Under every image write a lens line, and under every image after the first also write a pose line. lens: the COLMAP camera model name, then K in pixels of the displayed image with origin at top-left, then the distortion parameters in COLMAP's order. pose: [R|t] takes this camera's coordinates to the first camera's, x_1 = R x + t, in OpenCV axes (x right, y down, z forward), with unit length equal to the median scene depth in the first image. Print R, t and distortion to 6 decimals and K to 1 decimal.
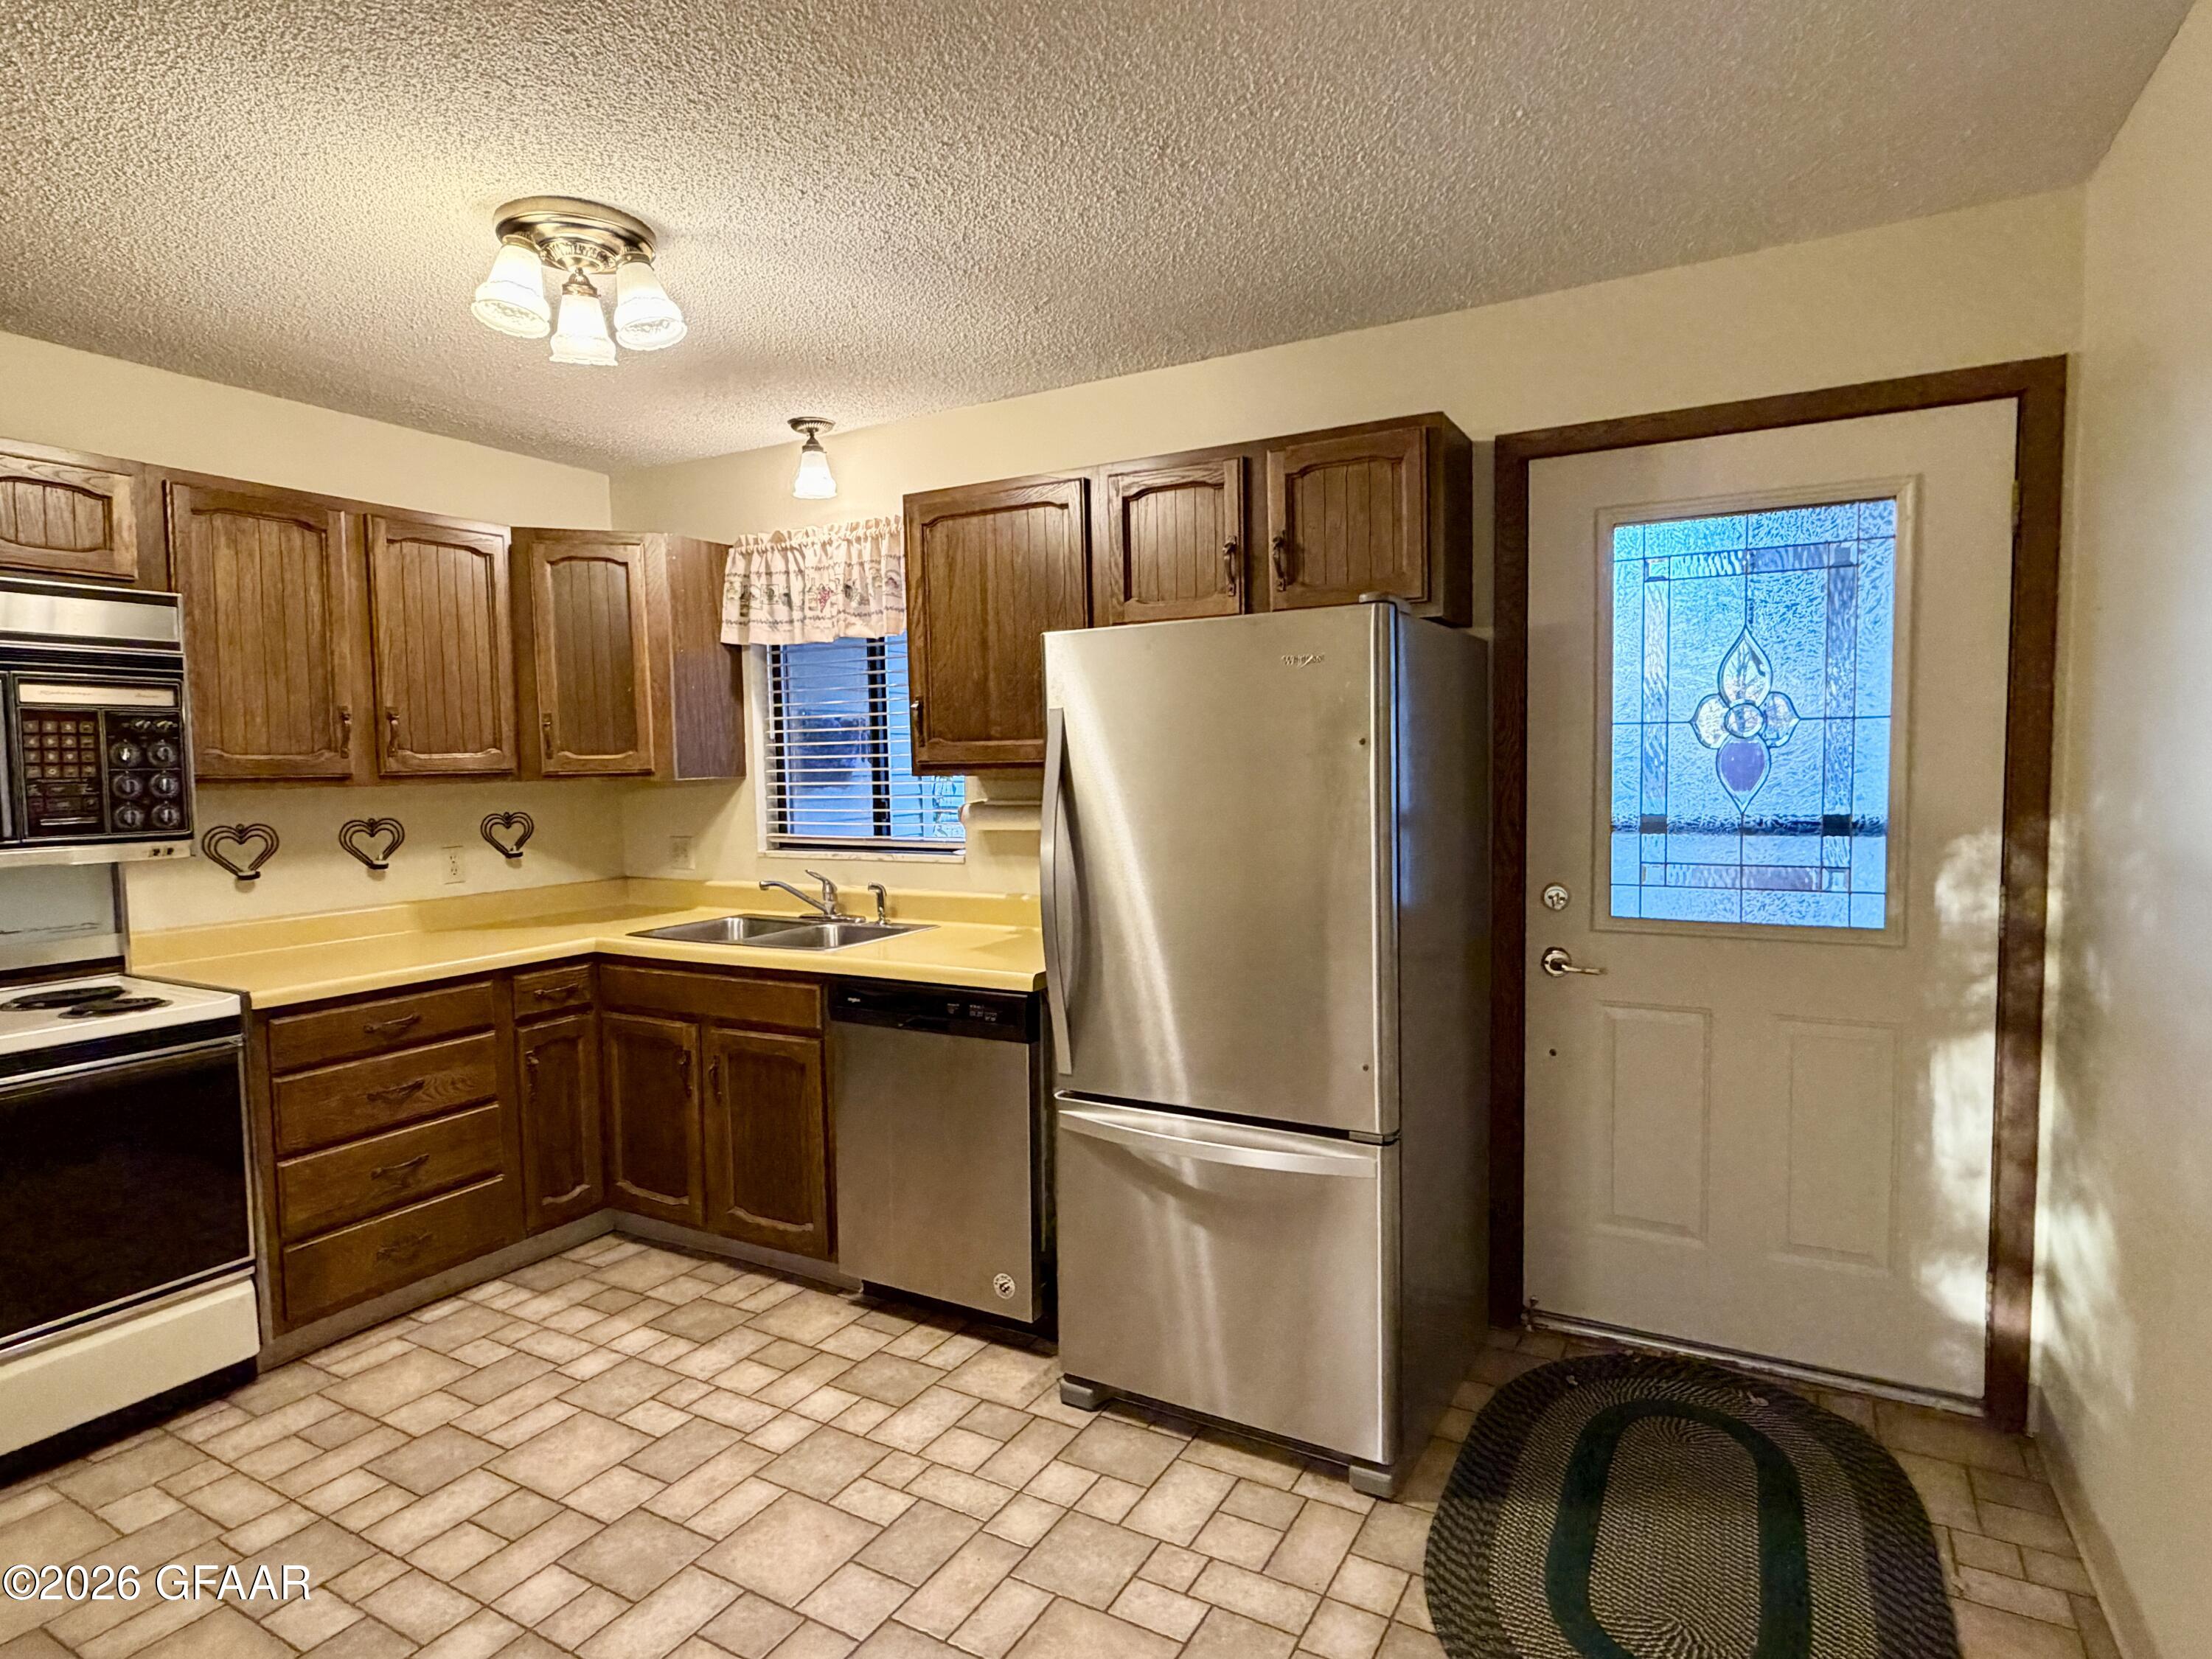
lens RADIAL K [[1202.4, 0, 1122.7], [0, 1202.4, 830.4], [0, 0, 1]] dist [0.001230, 0.001466]
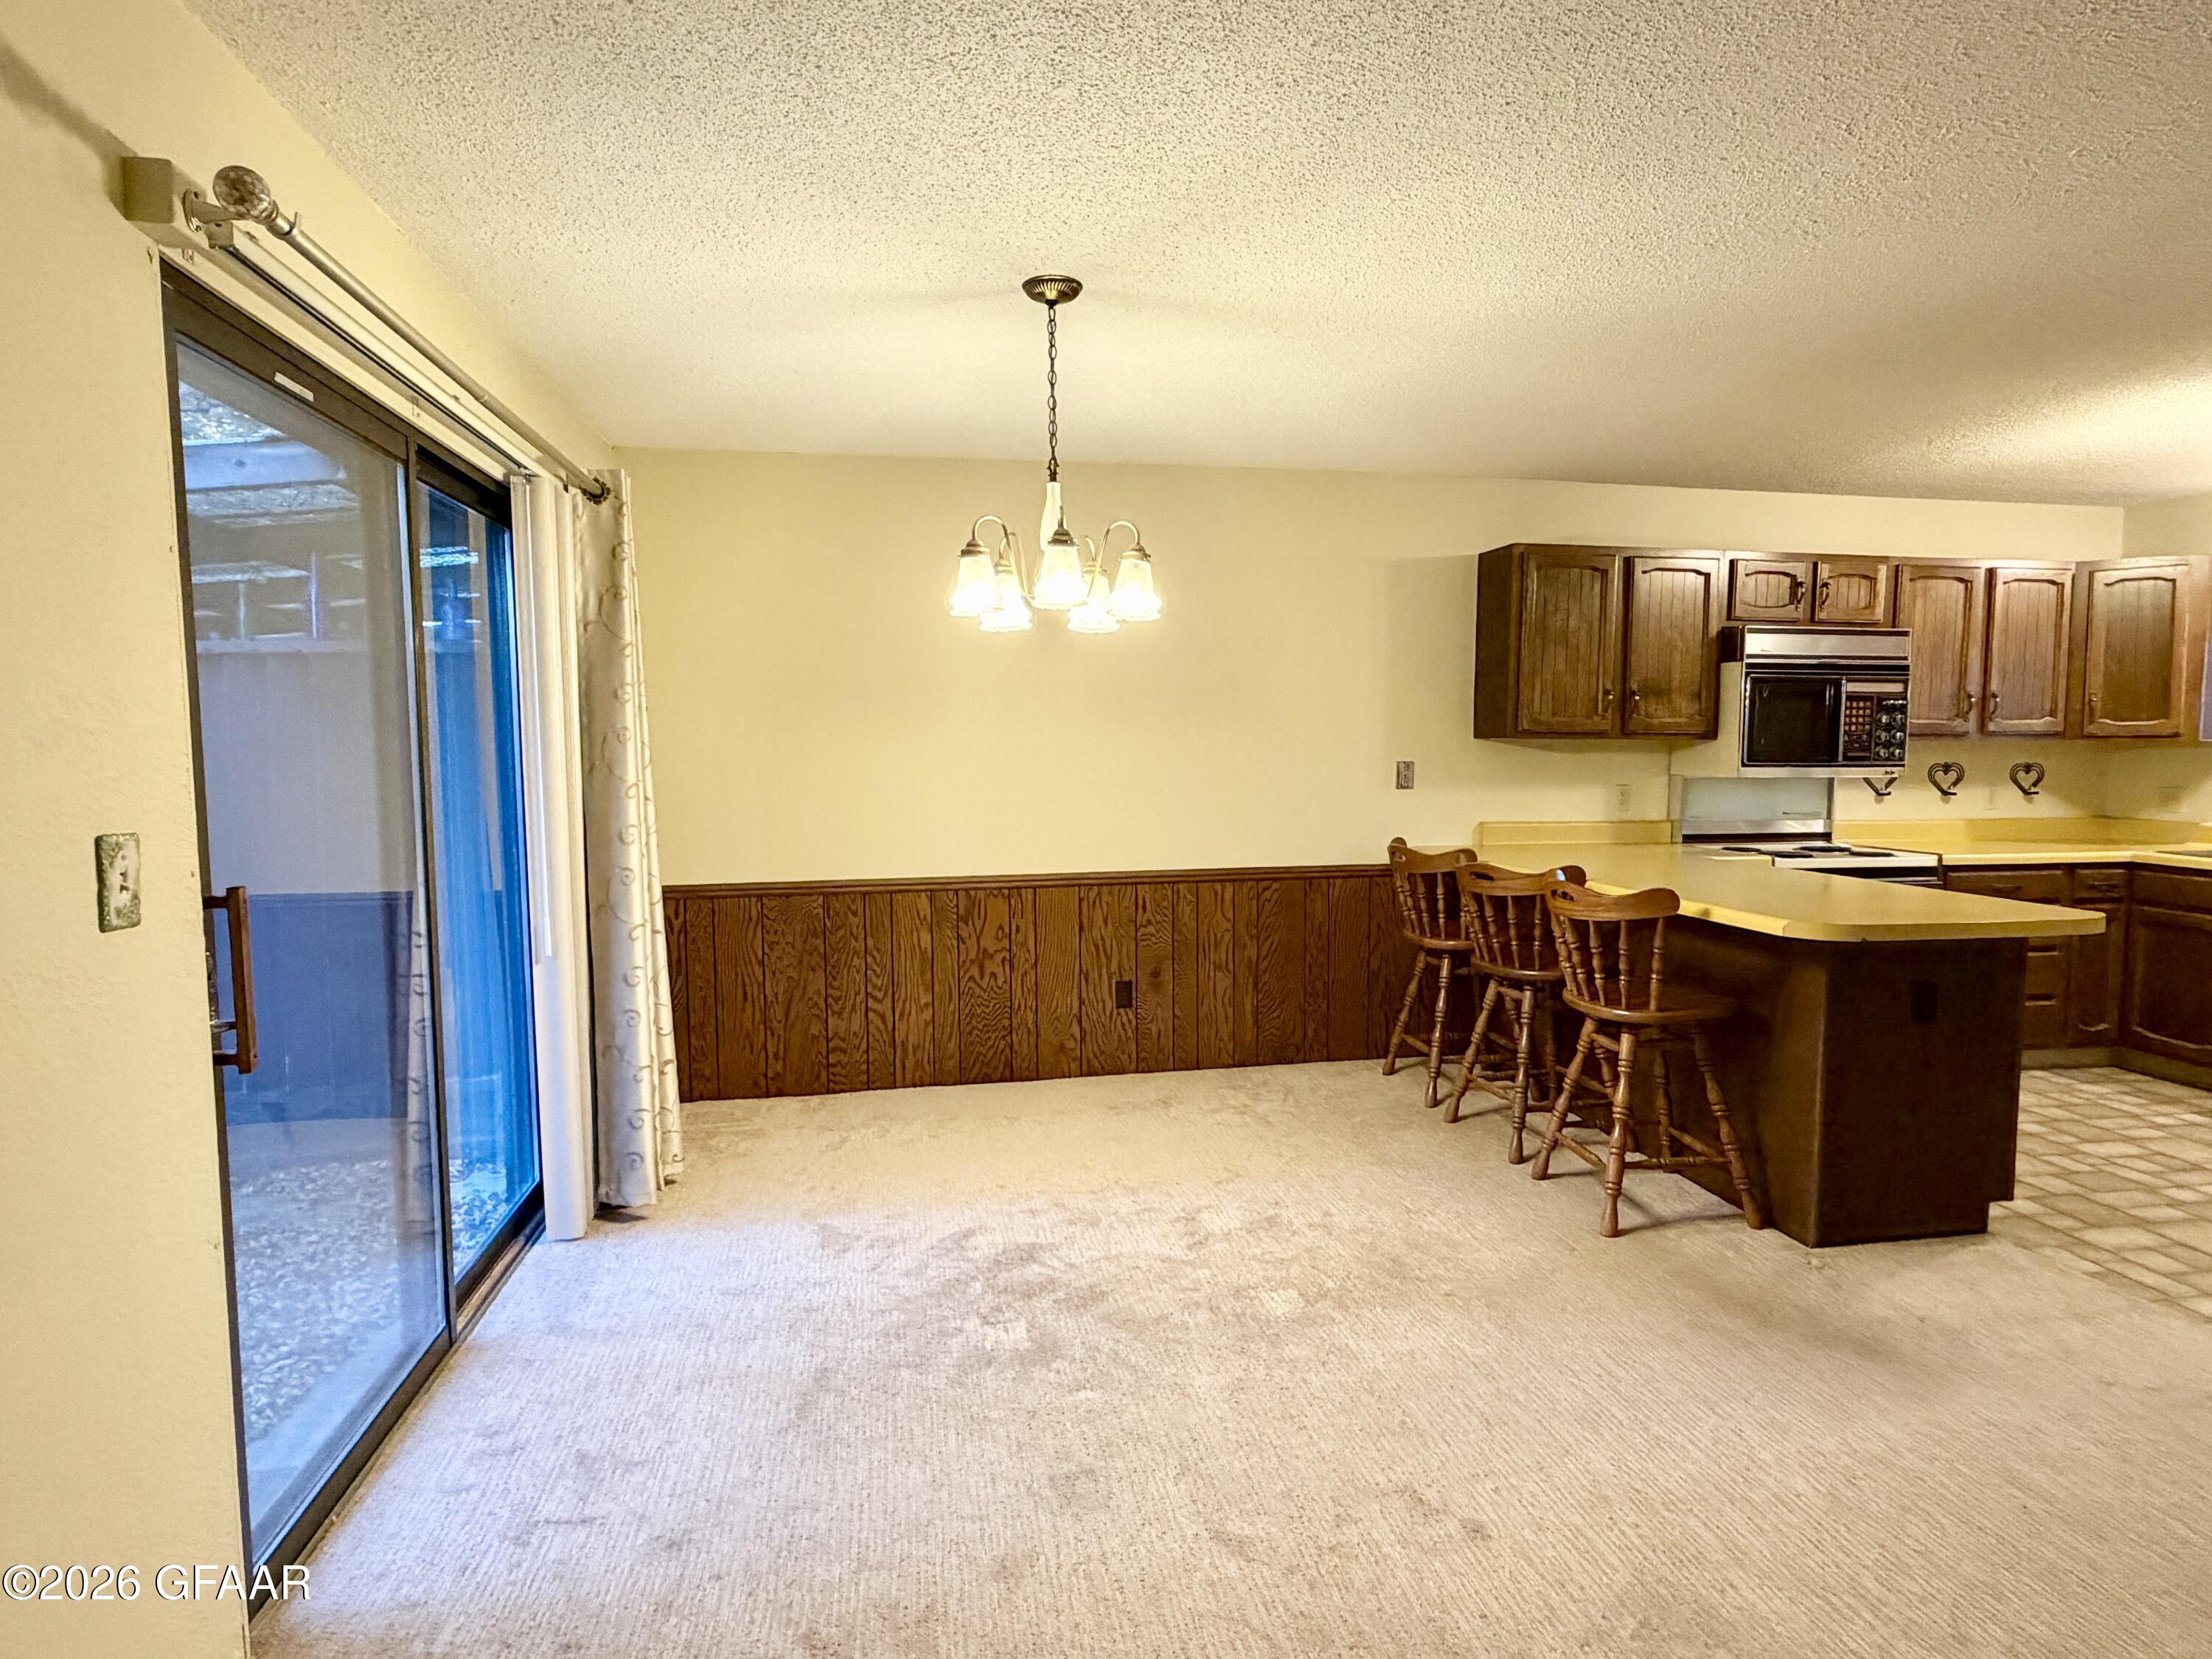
lens RADIAL K [[1202.4, 0, 1109.5], [0, 1202.4, 826.1], [0, 0, 1]] dist [0.001230, 0.001466]
pose [[0.632242, 0.072410, -0.771380, -0.127308], [-0.057357, 0.997265, 0.046603, 0.071577], [0.772645, 0.014780, 0.634666, -0.936264]]
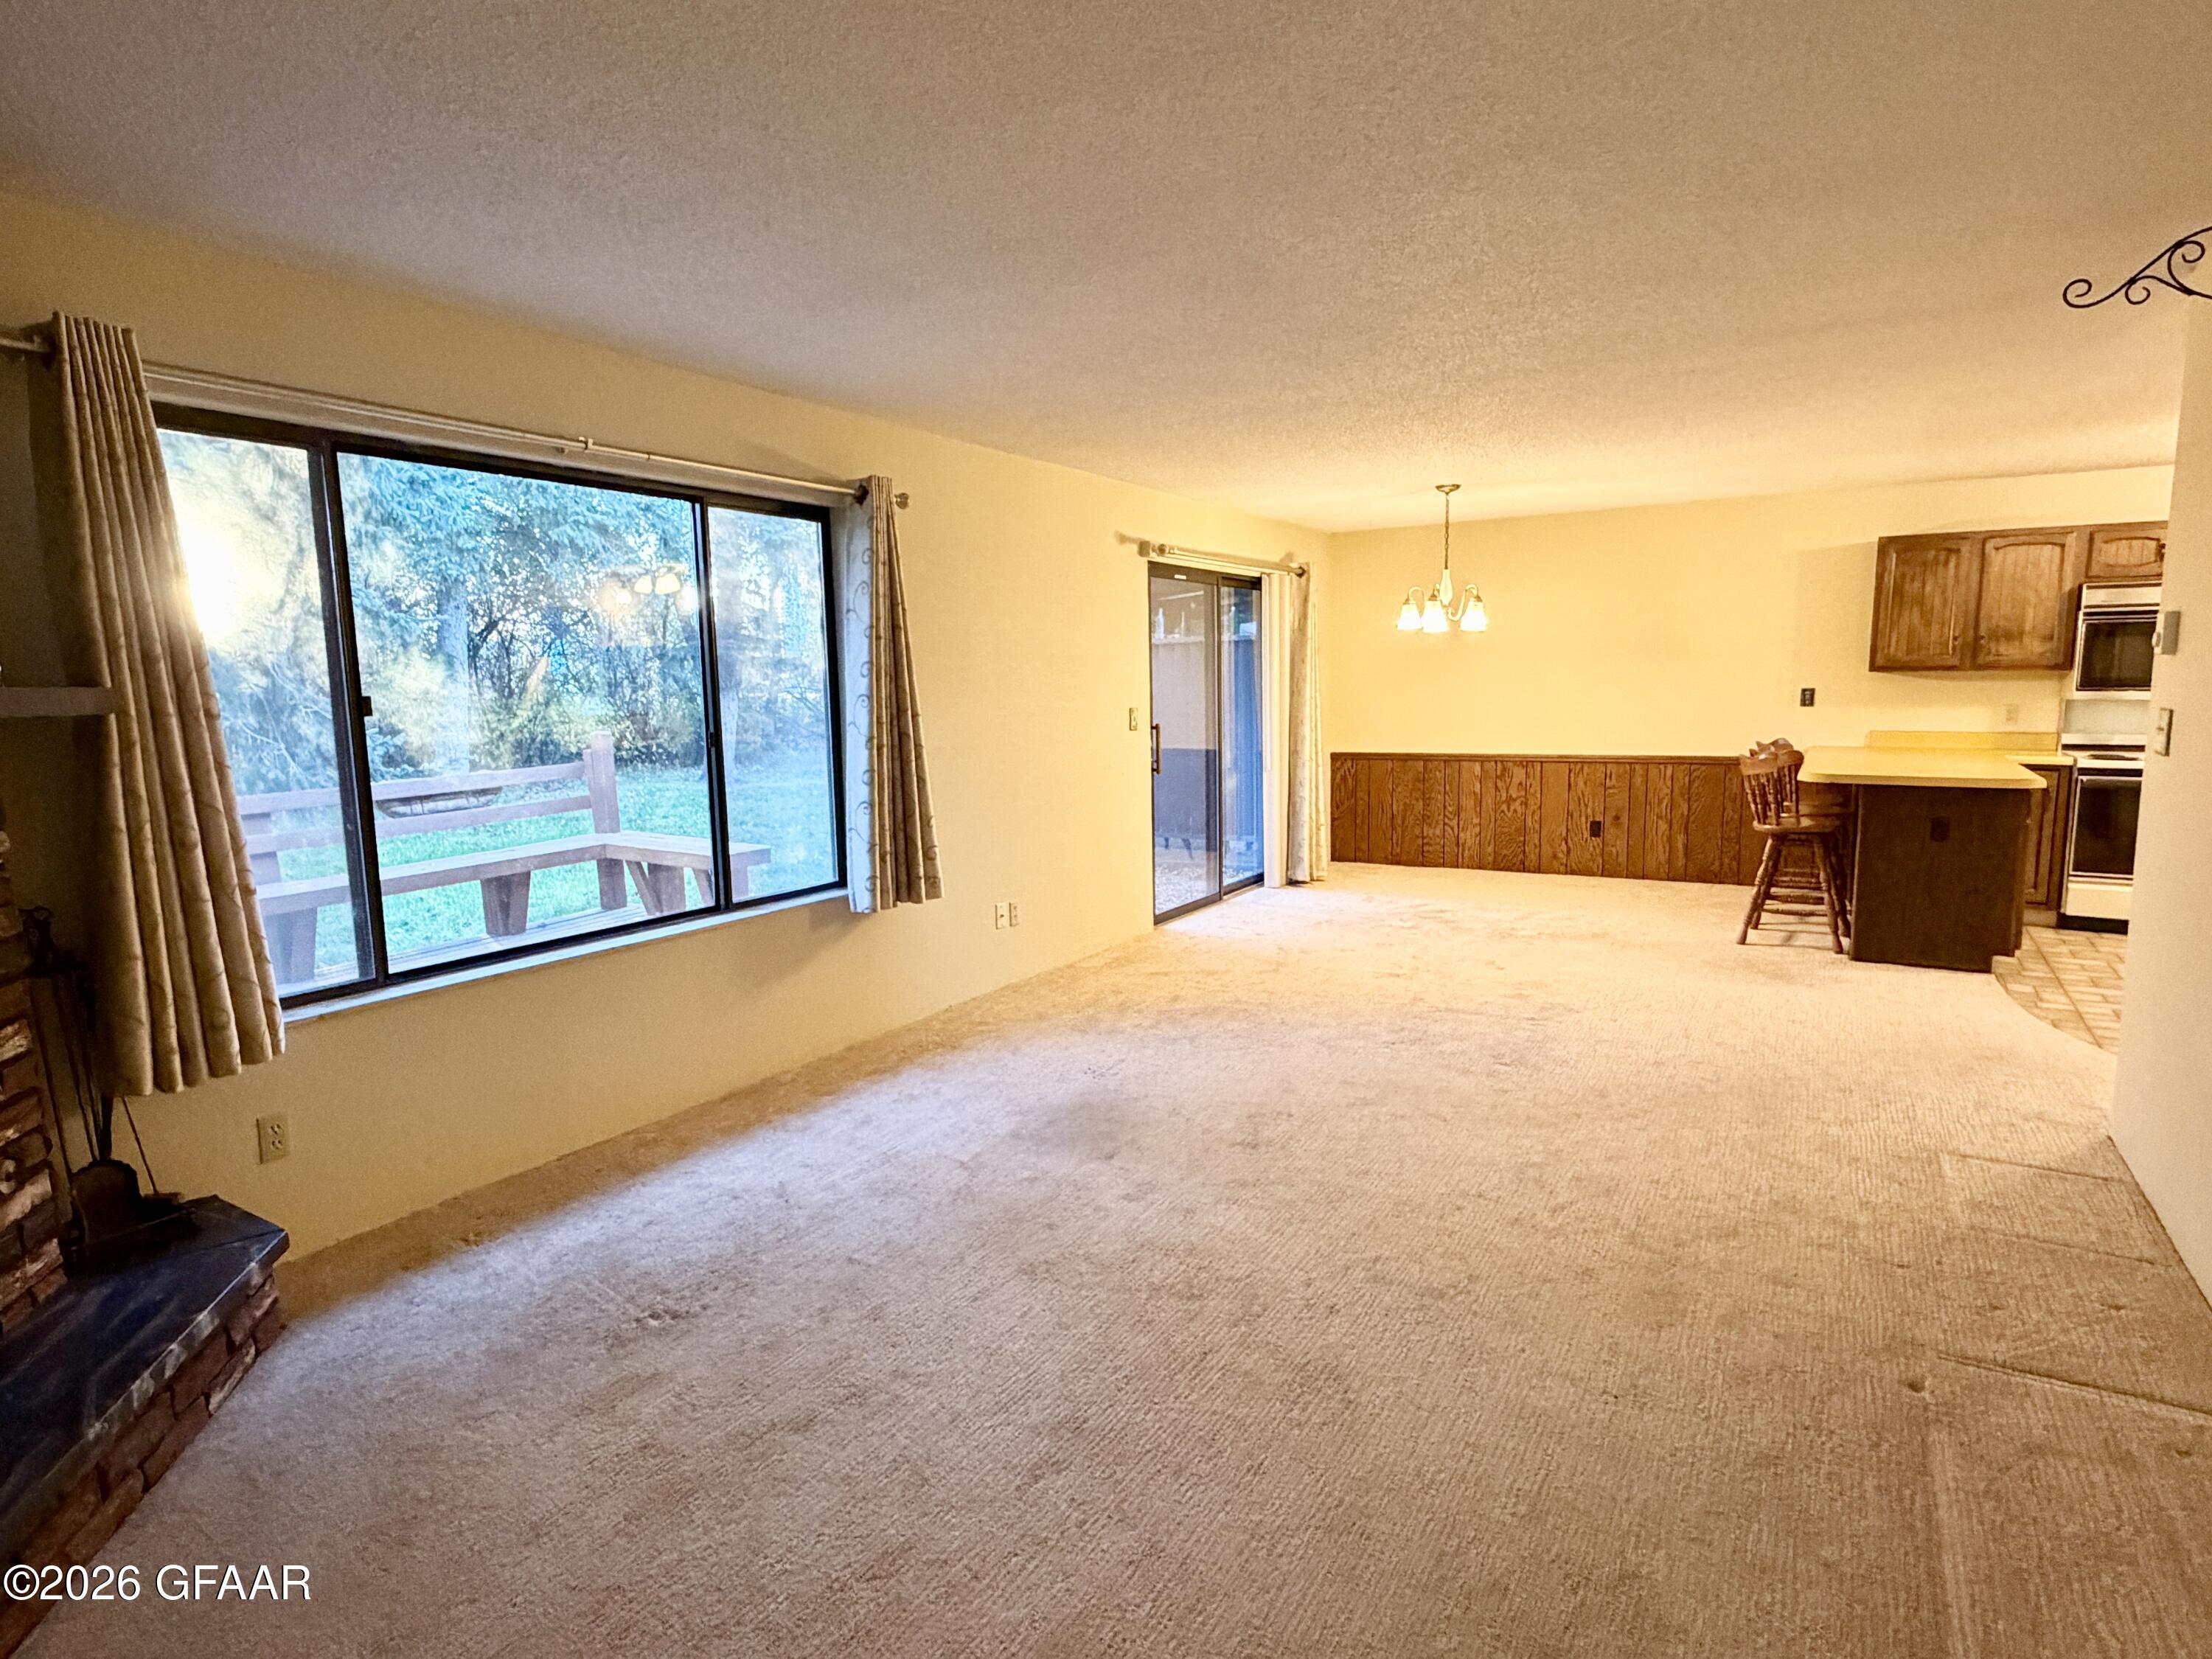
lens RADIAL K [[1202.4, 0, 1100.8], [0, 1202.4, 831.7], [0, 0, 1]] dist [0.001230, 0.001466]
pose [[-0.044080, 0.146295, -0.988258, 1.355689], [-0.044495, 0.987951, 0.148234, 0.027305], [0.998037, 0.050507, -0.037039, -0.904649]]
